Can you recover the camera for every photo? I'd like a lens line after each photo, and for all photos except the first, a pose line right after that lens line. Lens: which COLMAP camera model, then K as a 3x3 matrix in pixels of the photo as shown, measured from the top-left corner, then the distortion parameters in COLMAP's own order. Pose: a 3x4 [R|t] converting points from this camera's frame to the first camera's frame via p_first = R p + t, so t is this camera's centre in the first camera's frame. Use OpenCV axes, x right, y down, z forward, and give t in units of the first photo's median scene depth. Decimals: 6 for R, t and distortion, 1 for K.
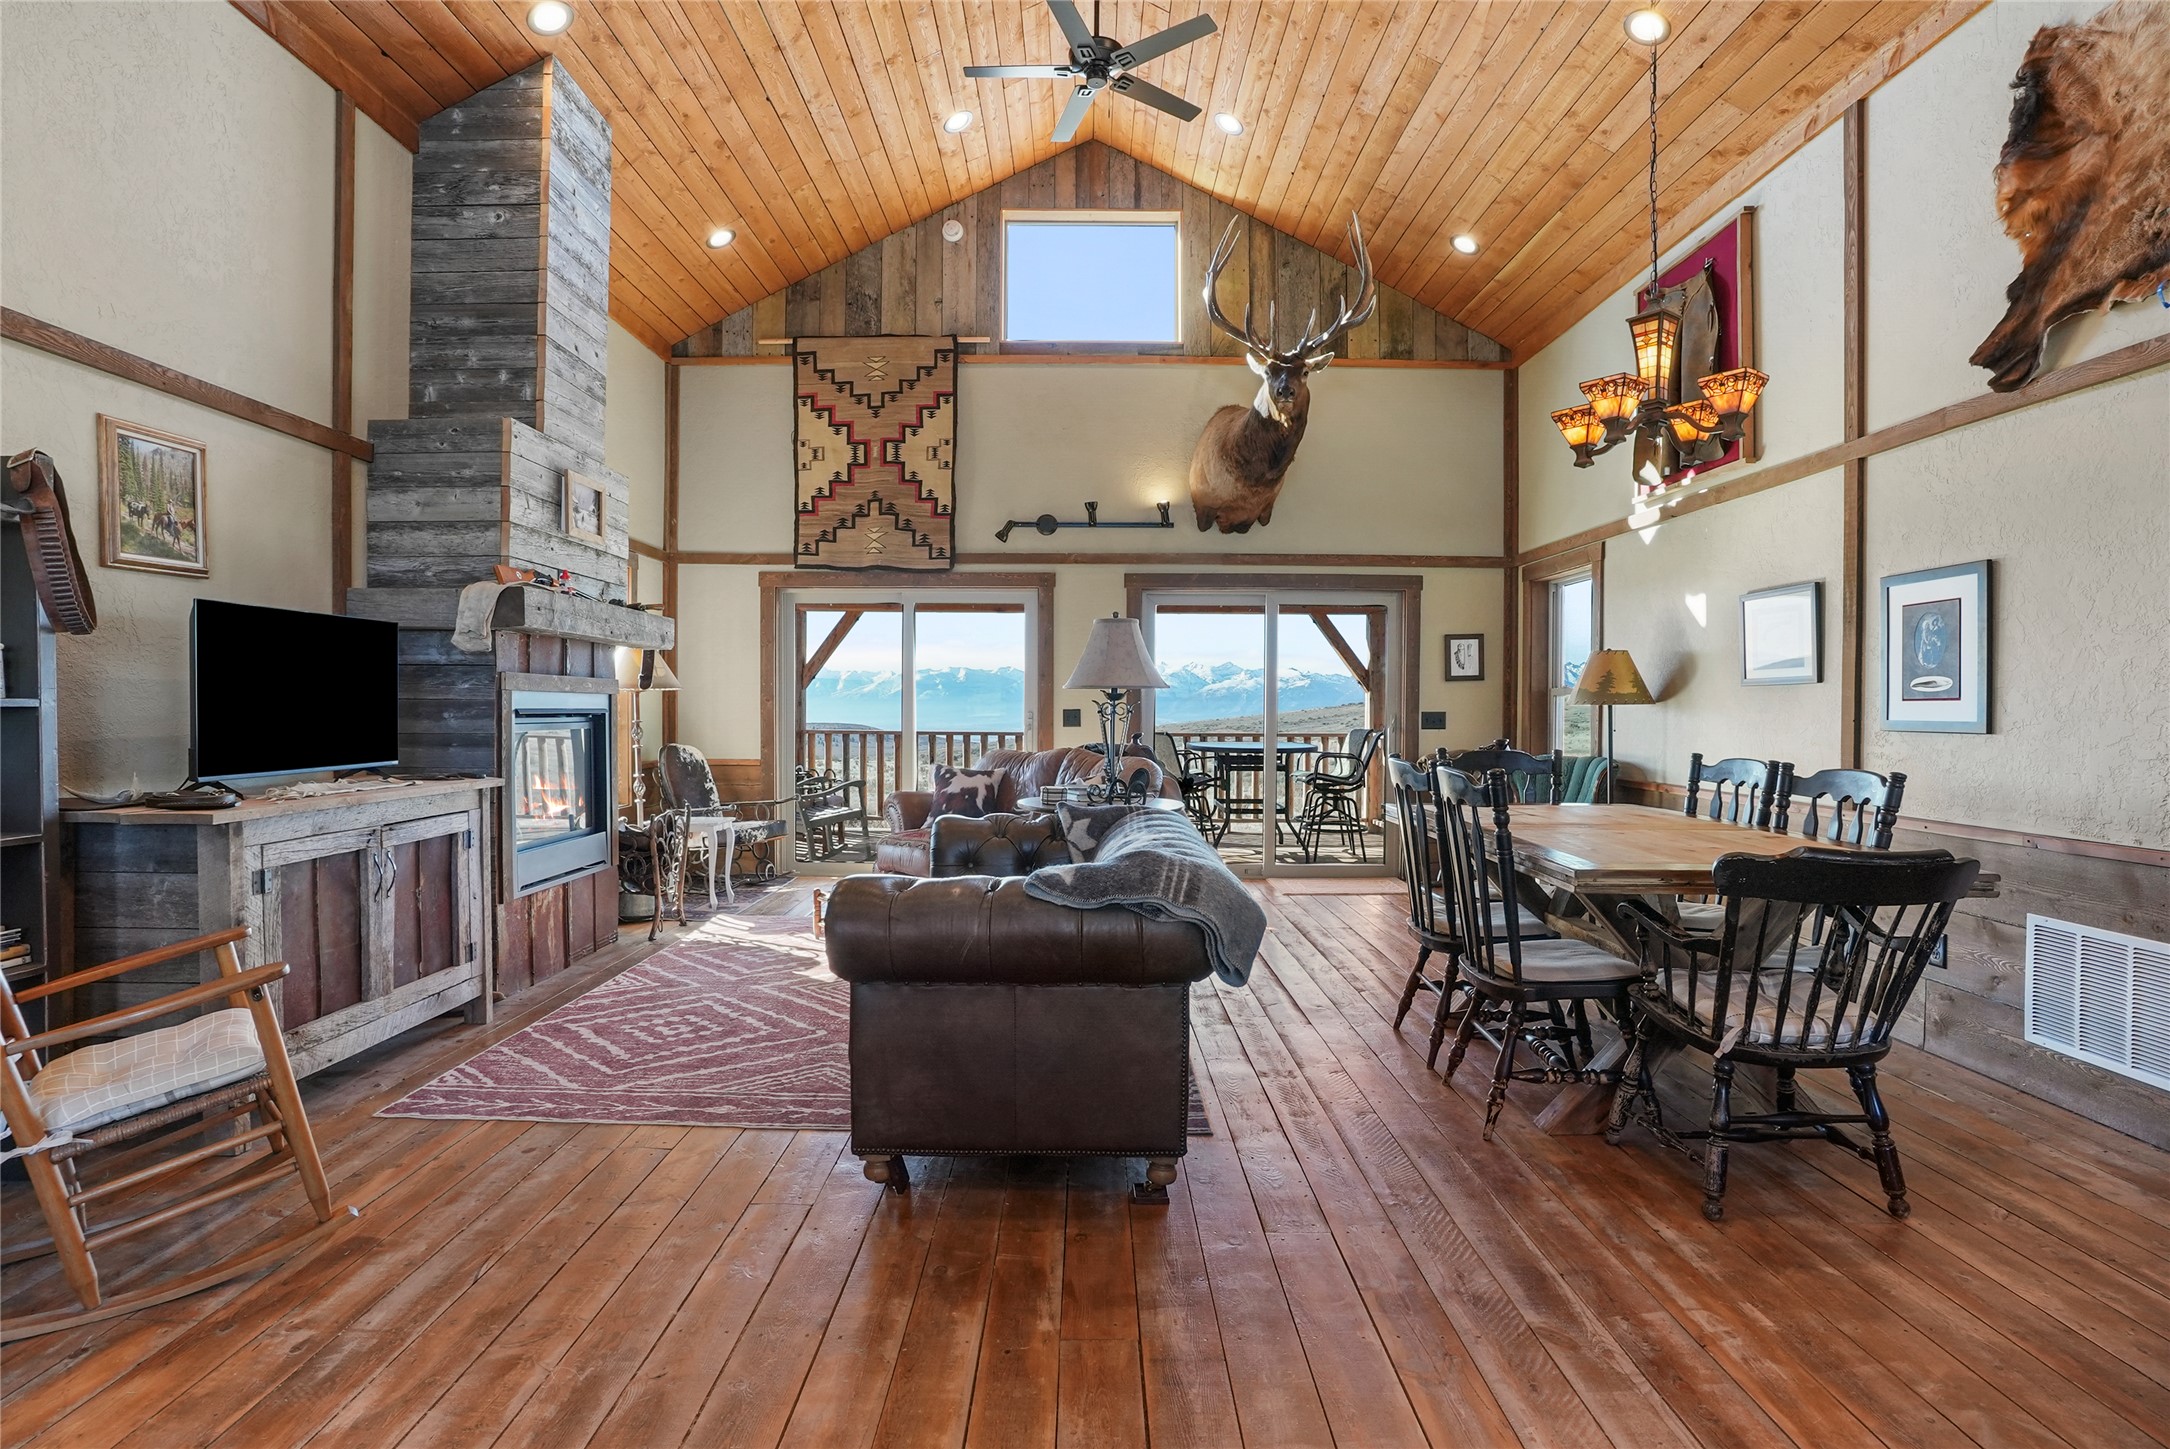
lens RADIAL K [[1079.8, 0, 1080.9], [0, 1079.8, 720.0], [0, 0, 1]] dist [-0.077100, 0.032803]
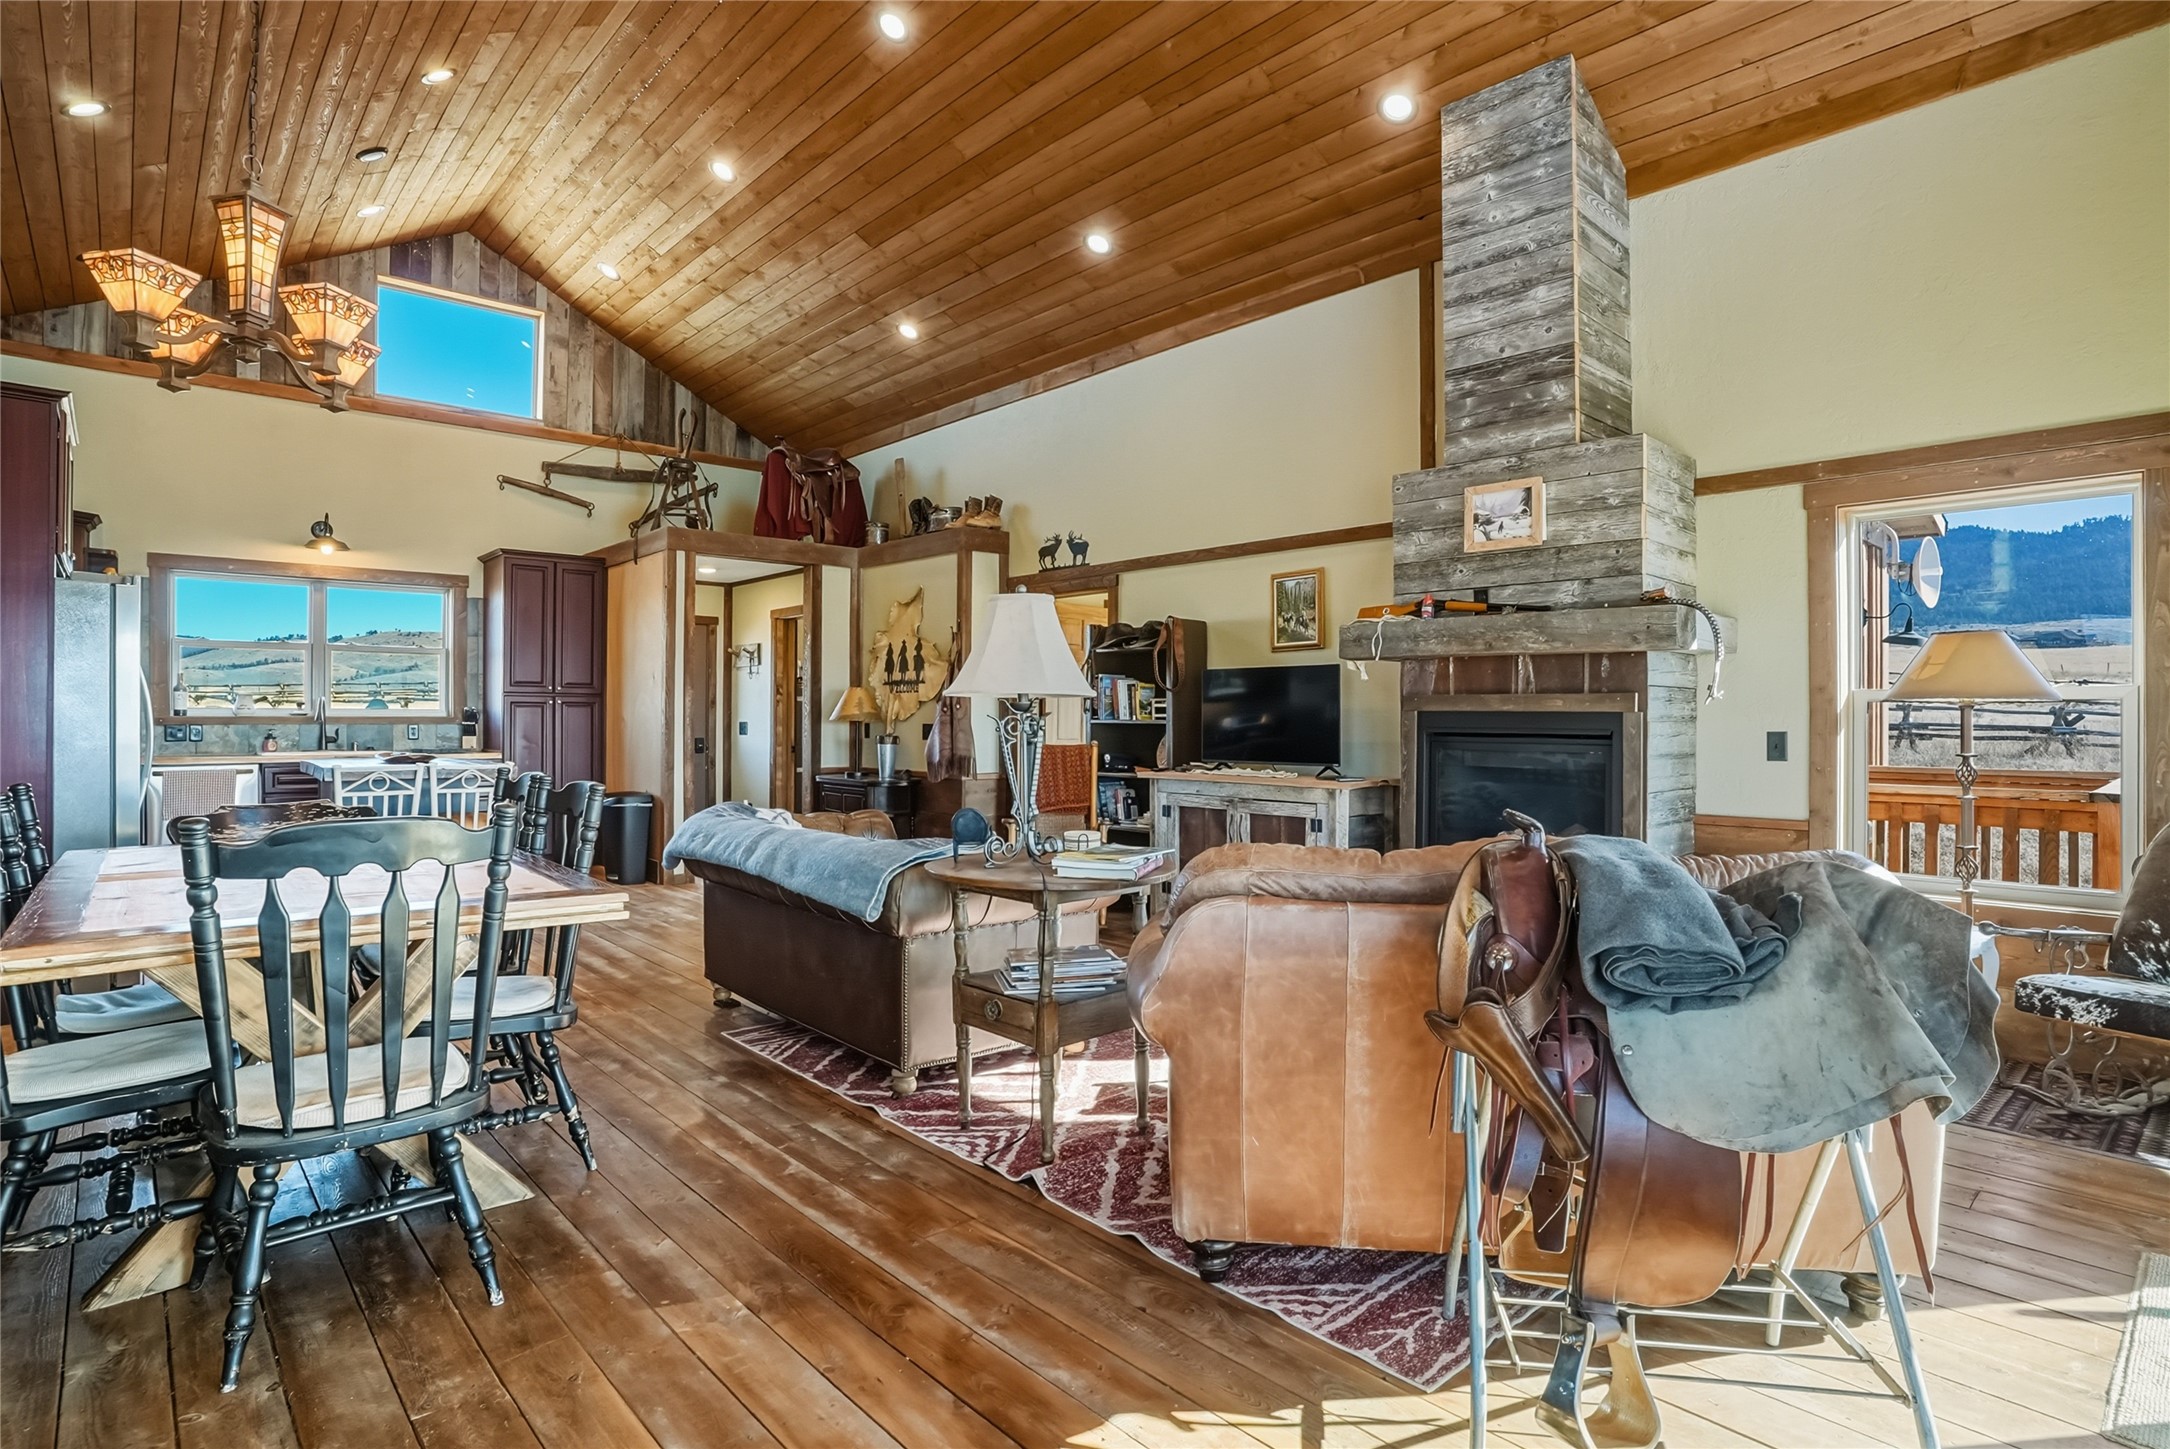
lens RADIAL K [[1079.8, 0, 1084.9], [0, 1079.8, 725.3], [0, 0, 1]] dist [-0.077100, 0.032803]
pose [[-0.738787, -0.004029, -0.673927, 0.487321], [-0.017594, 0.999757, 0.013309, -0.022747], [0.673710, 0.021690, -0.738678, 1.624375]]
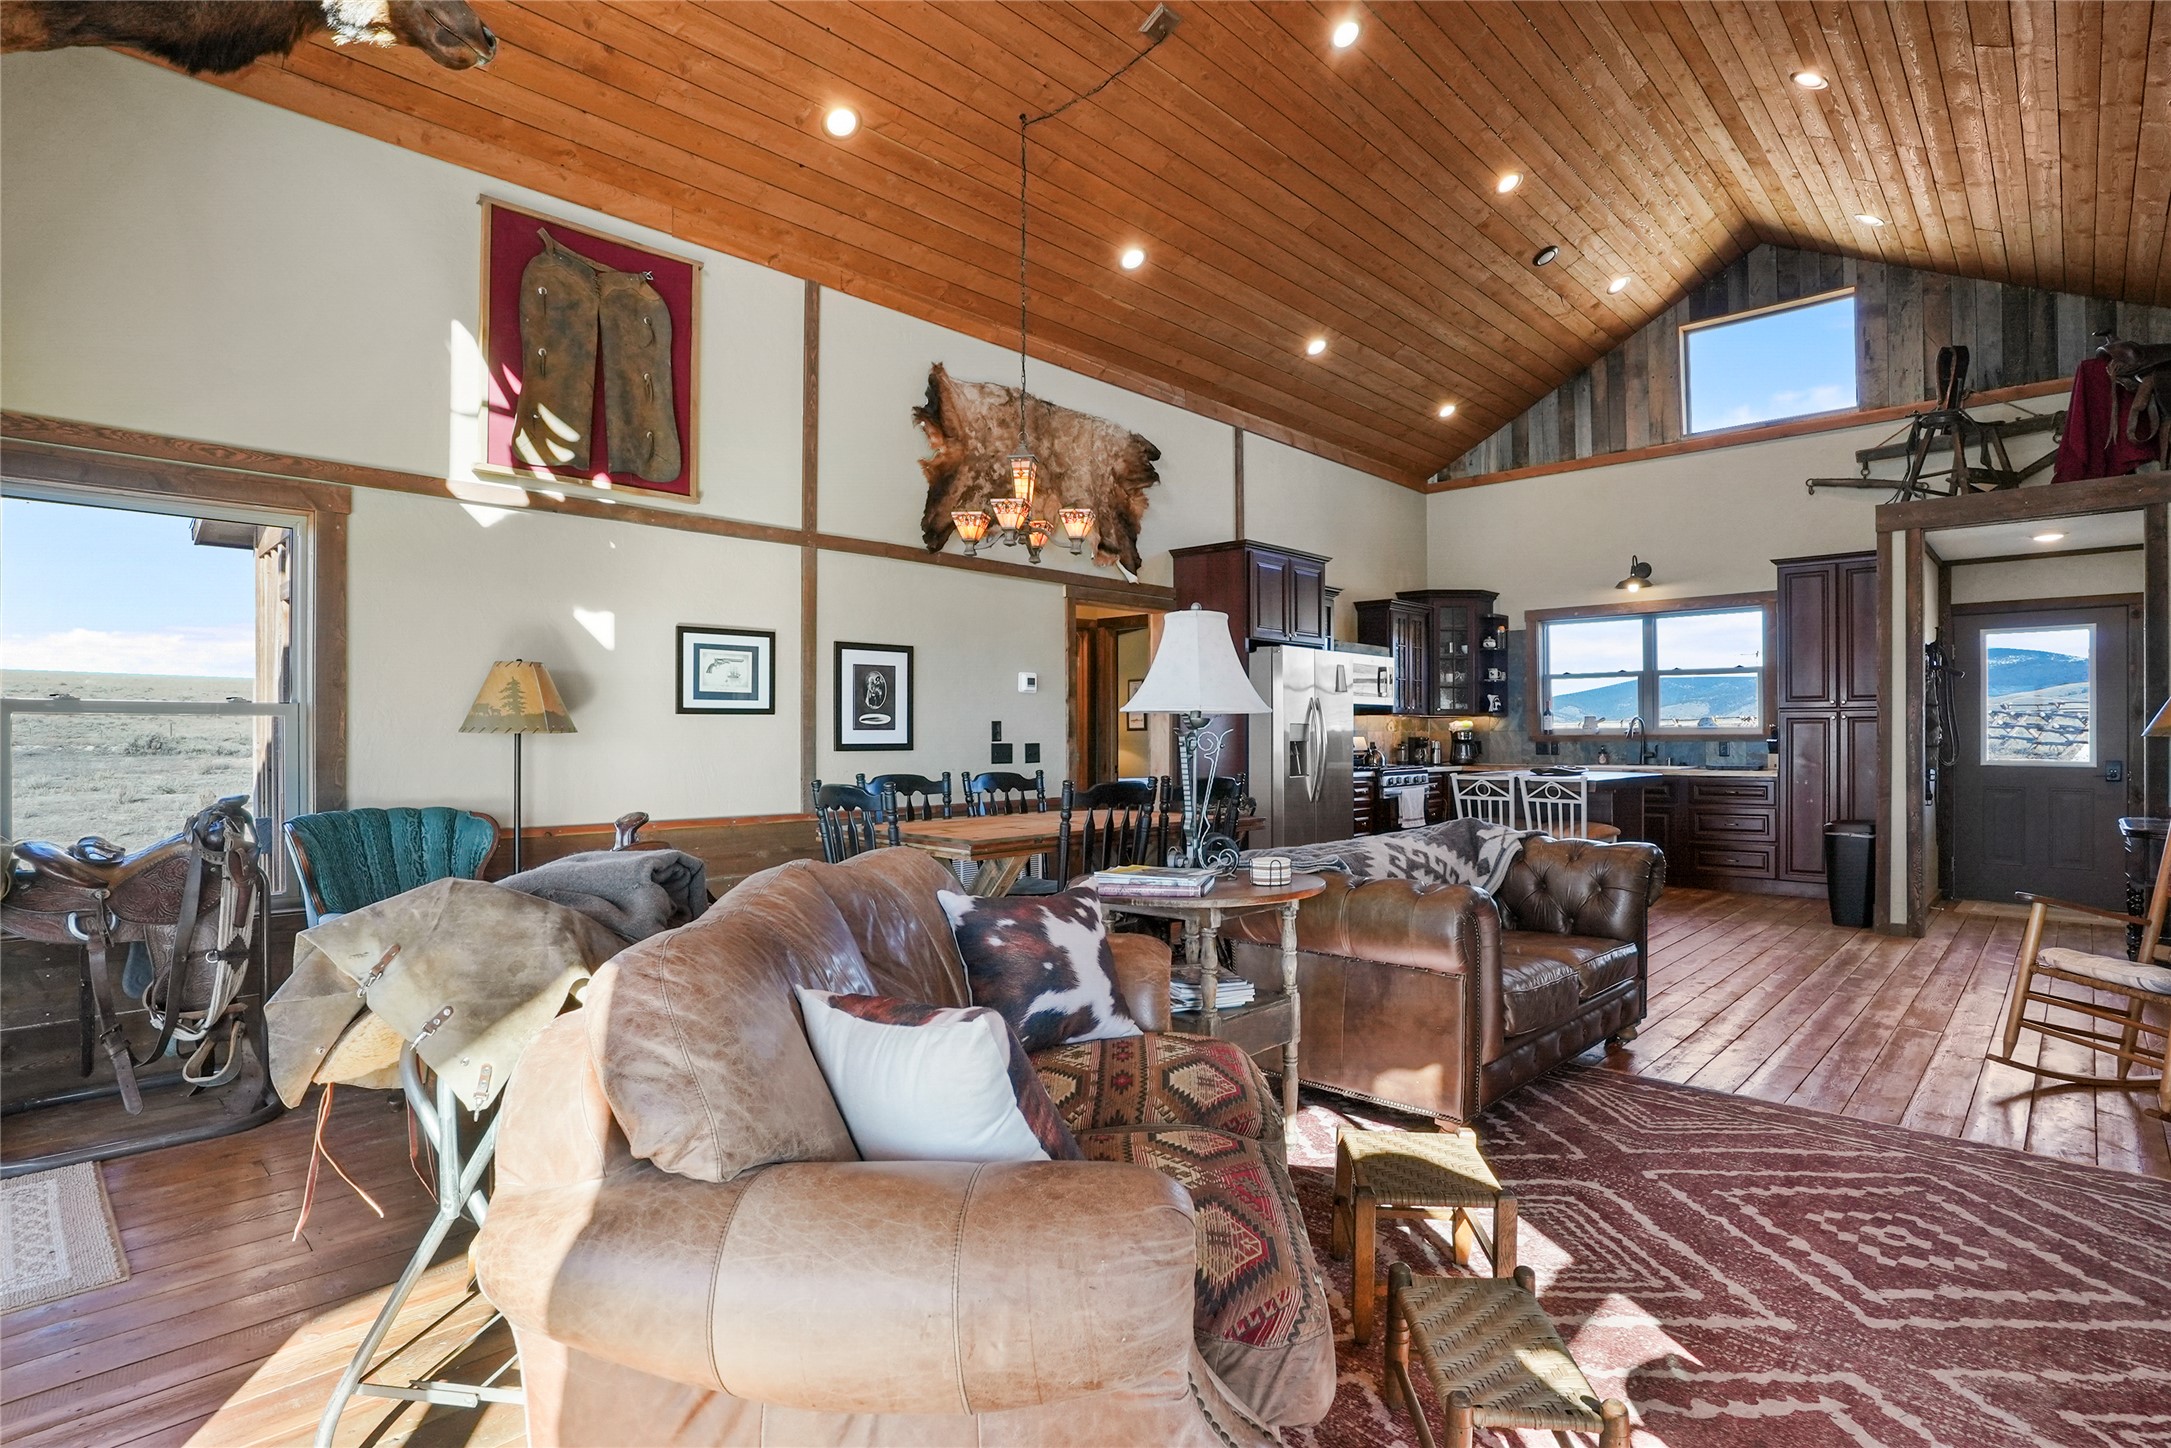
lens RADIAL K [[1080.3, 0, 1083.0], [0, 1080.3, 736.5], [0, 0, 1]] dist [-0.077100, 0.032803]
pose [[-0.719844, -0.004212, 0.694123, -0.428097], [0.007794, 0.999870, 0.014150, -0.024954], [-0.694092, 0.015596, -0.719717, 1.657209]]
